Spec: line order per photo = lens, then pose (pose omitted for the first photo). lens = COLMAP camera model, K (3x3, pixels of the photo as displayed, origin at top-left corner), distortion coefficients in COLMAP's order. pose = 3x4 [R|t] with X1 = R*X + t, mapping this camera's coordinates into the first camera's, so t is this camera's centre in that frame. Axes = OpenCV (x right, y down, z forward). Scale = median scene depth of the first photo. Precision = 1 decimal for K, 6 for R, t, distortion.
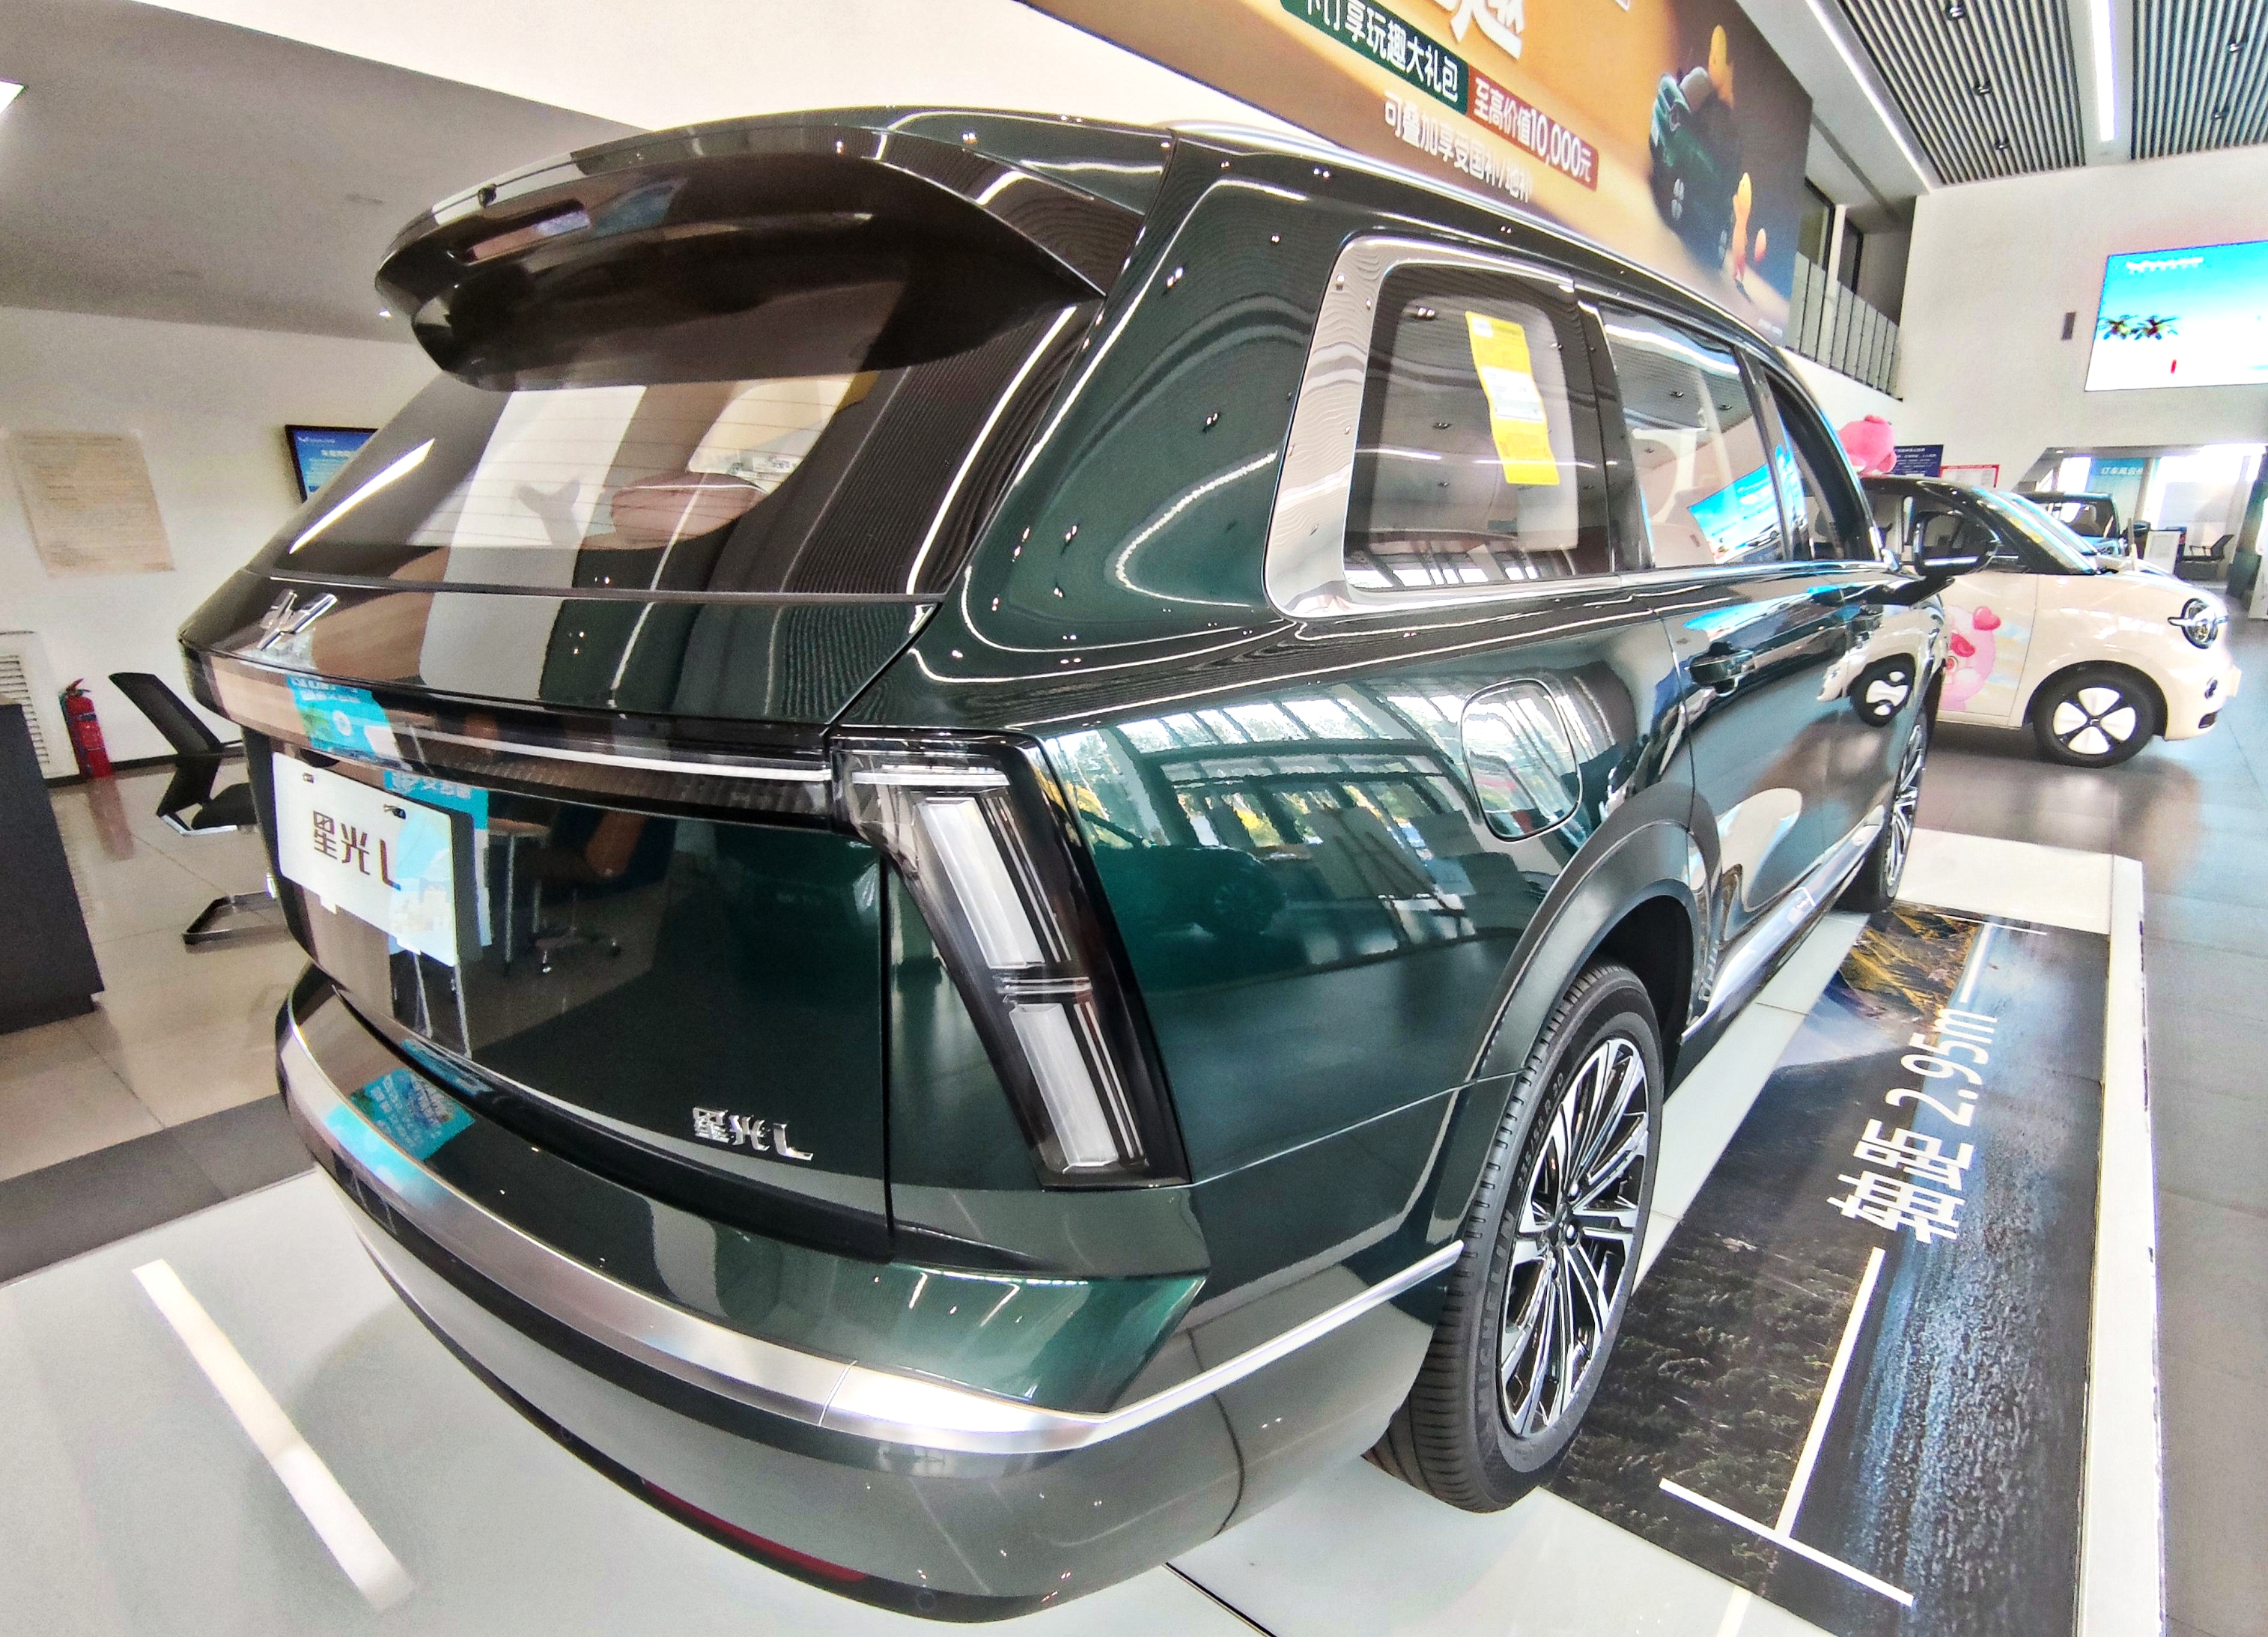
lens RADIAL K [[1193.5, 0, 1134.0], [0, 1193.5, 818.5], [0, 0, 1]] dist [-0.000601, -0.000076]
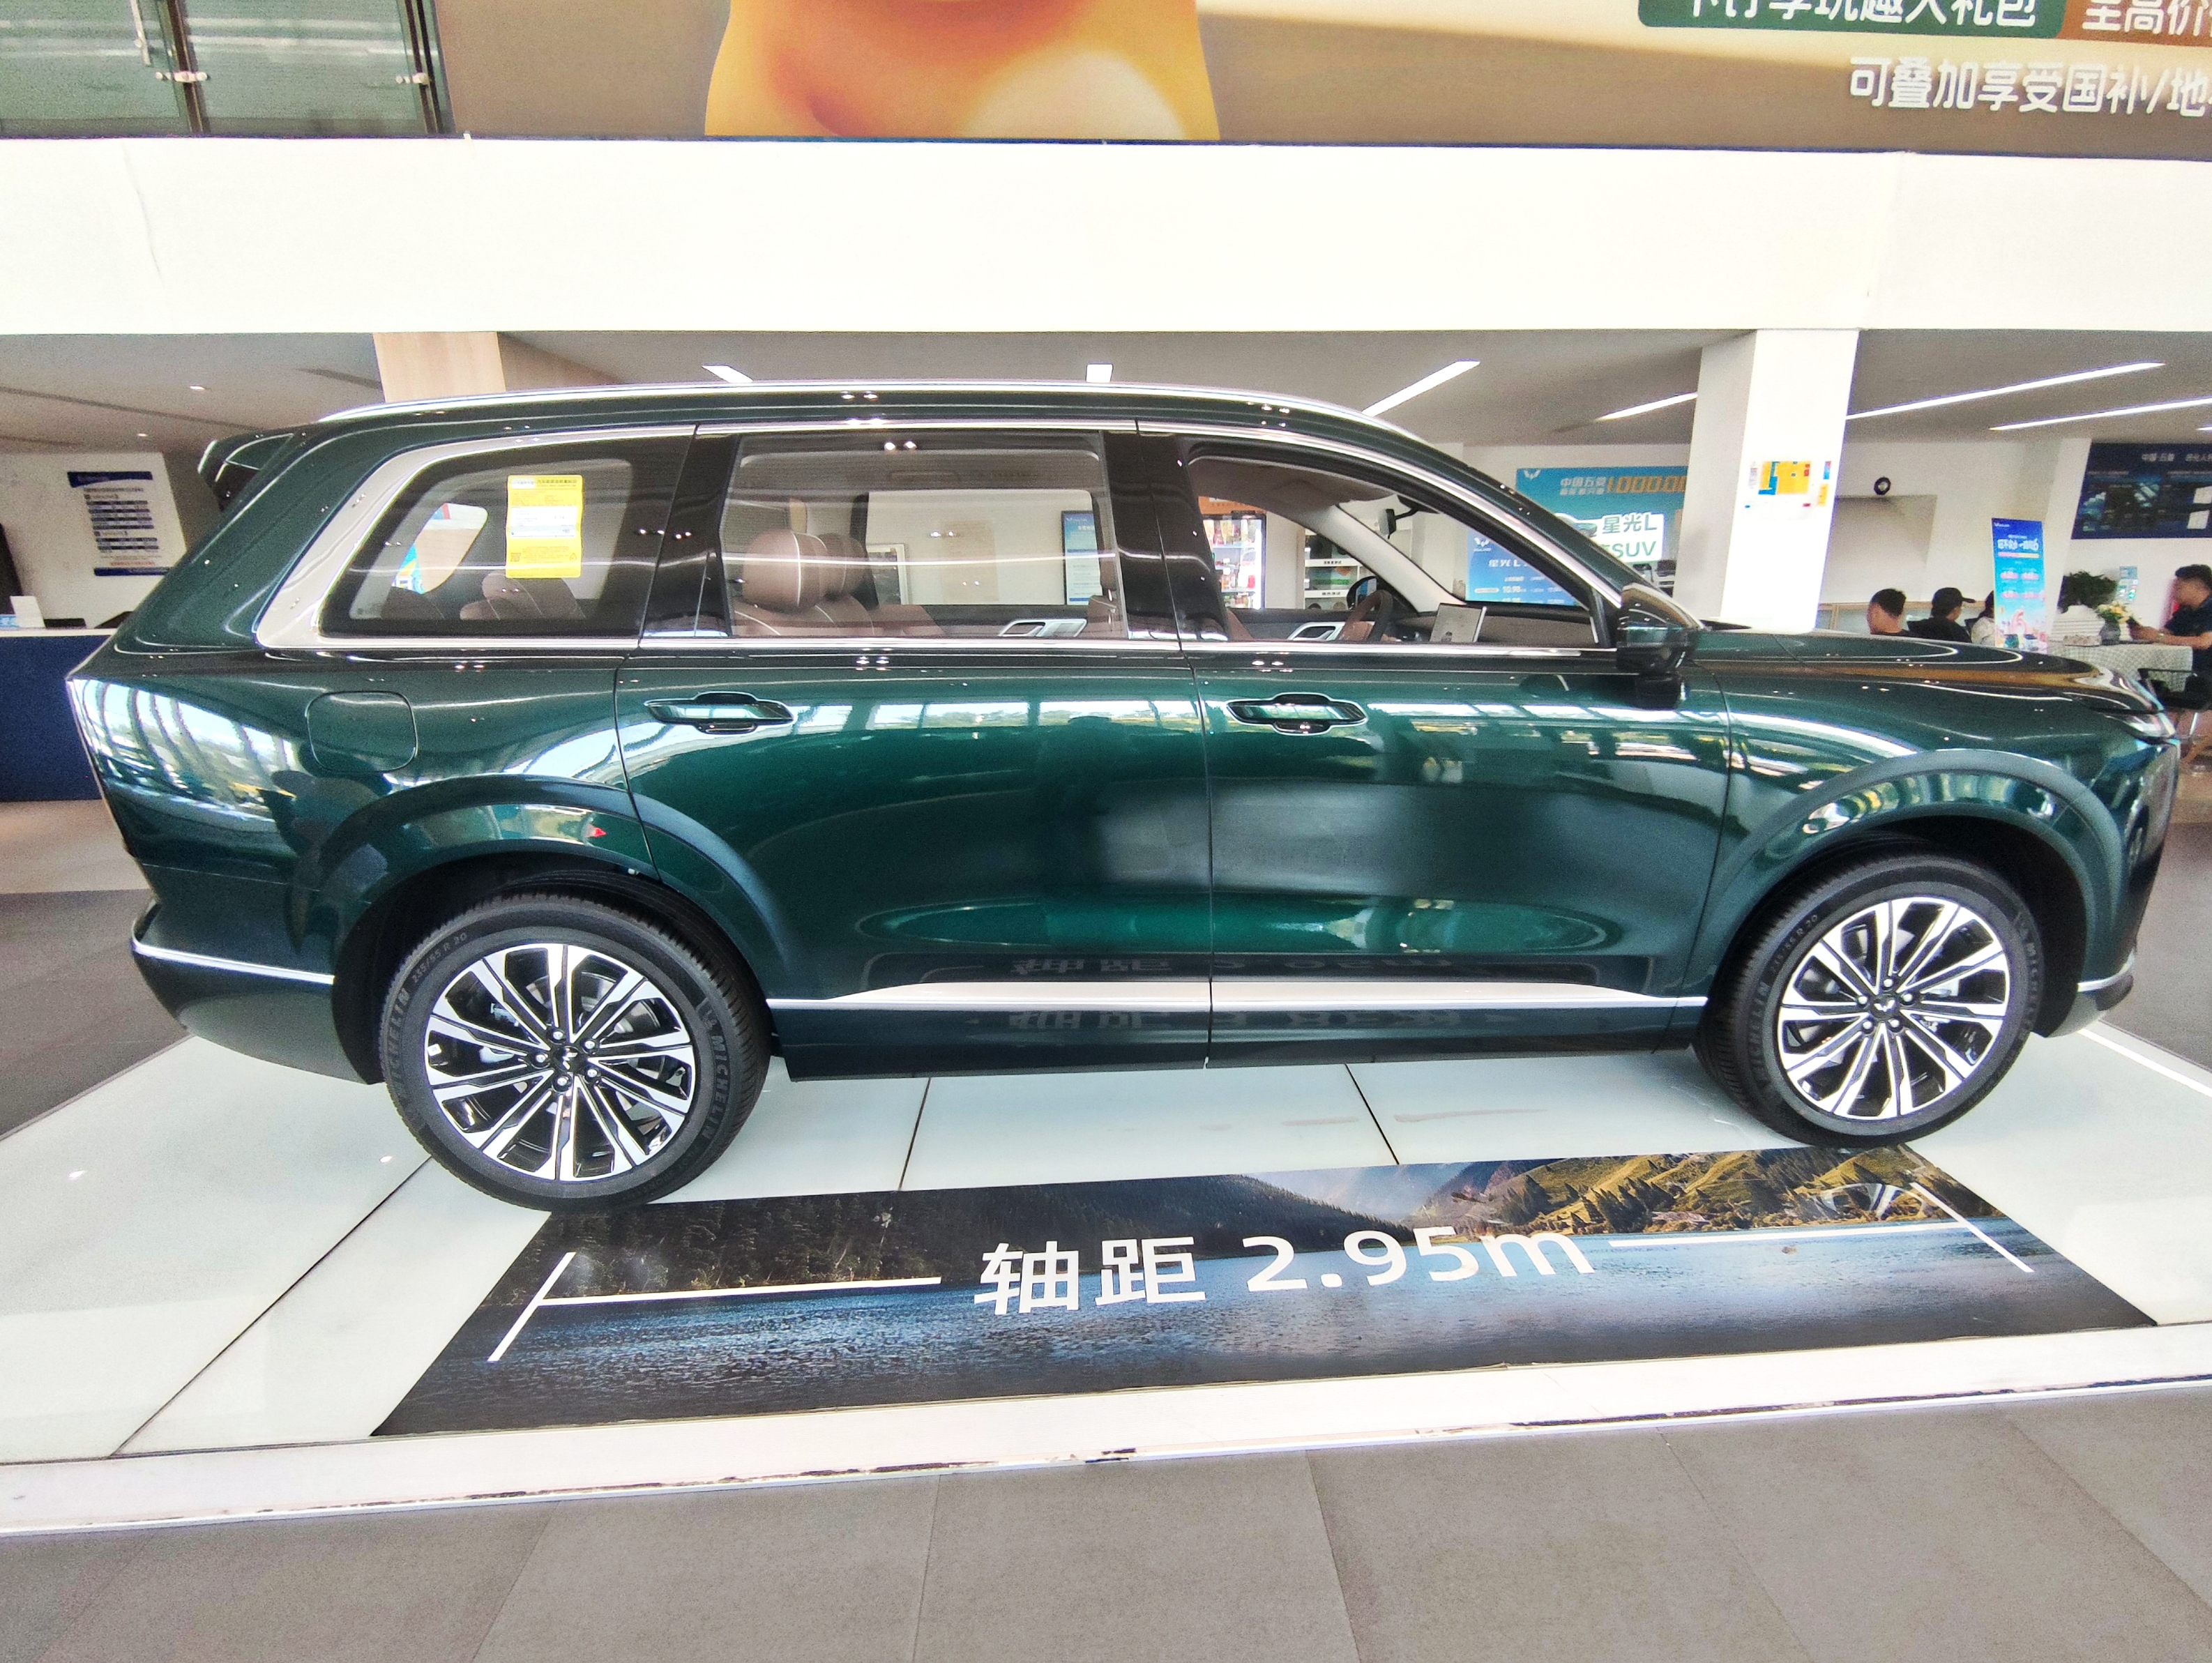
lens RADIAL K [[1047.5, 0, 1106.0], [0, 1047.5, 831.5], [0, 0, 1]] dist [0.001640, -0.000116]
pose [[0.652001, 0.184957, -0.735314, 1.076881], [-0.177408, 0.980085, 0.089218, -0.119729], [0.737171, 0.072280, 0.671829, 0.353861]]
